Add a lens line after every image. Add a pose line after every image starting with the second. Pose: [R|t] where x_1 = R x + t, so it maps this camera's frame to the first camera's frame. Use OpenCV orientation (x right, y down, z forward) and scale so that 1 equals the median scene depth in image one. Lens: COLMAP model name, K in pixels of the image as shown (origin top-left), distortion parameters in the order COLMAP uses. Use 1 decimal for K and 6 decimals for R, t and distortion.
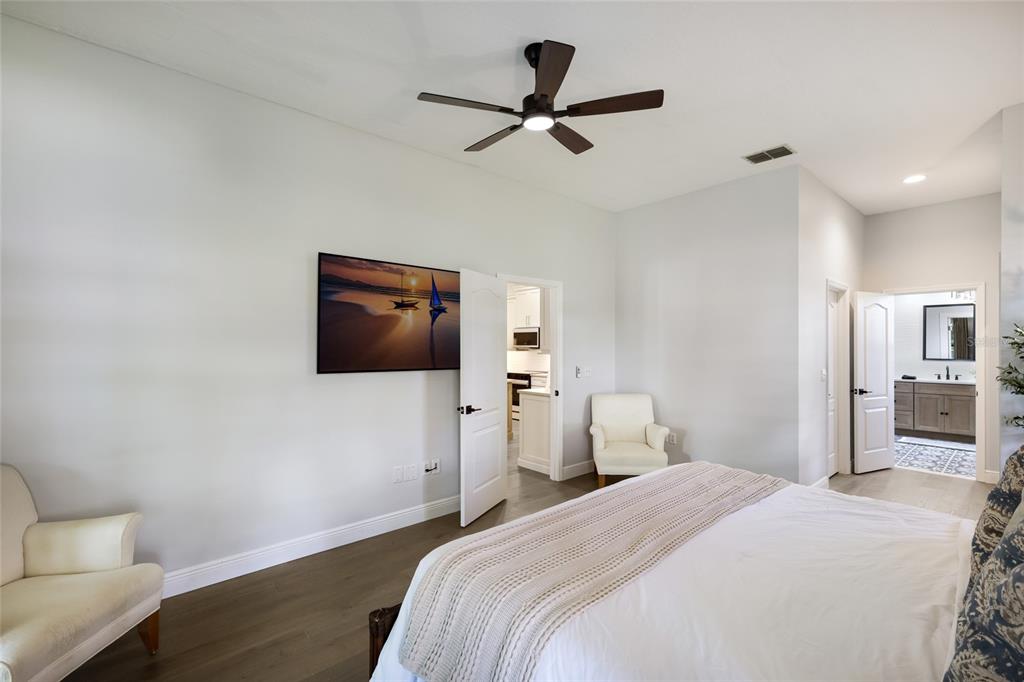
lens RADIAL K [[448.0, 0, 512.1], [0, 448.0, 341.8], [0, 0, 1]] dist [-0.000647, -0.000072]
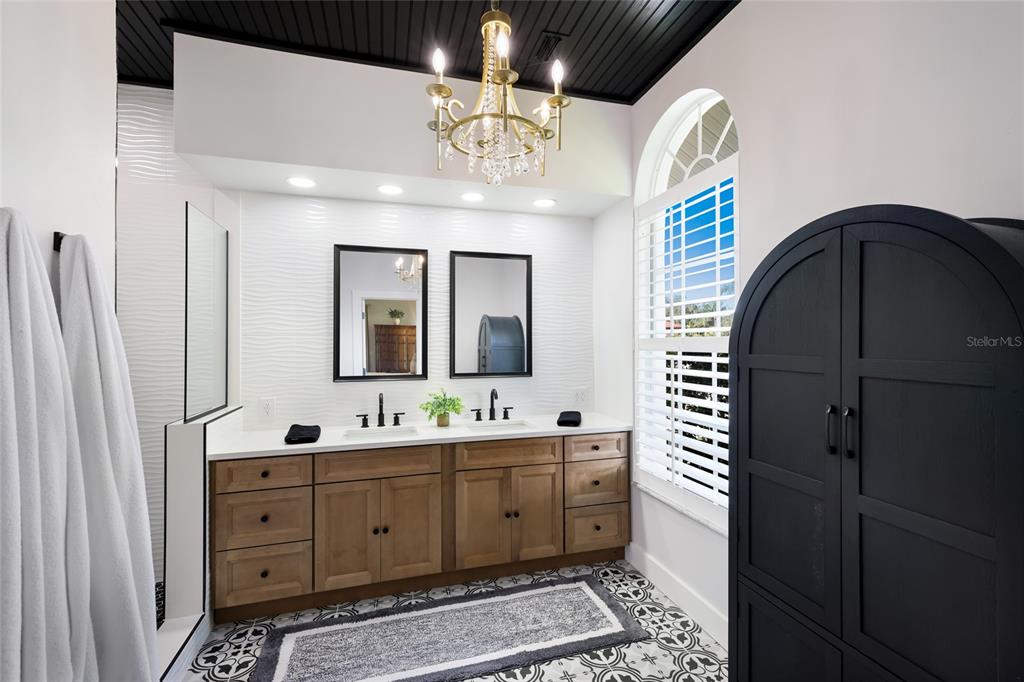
lens RADIAL K [[448.0, 0, 514.2], [0, 448.0, 341.5], [0, 0, 1]] dist [-0.000647, -0.000072]
pose [[0.428650, 0.003821, 0.903463, 0.648041], [0.003570, 0.999976, -0.005923, 0.007921], [-0.903464, 0.005765, 0.428626, 0.707973]]
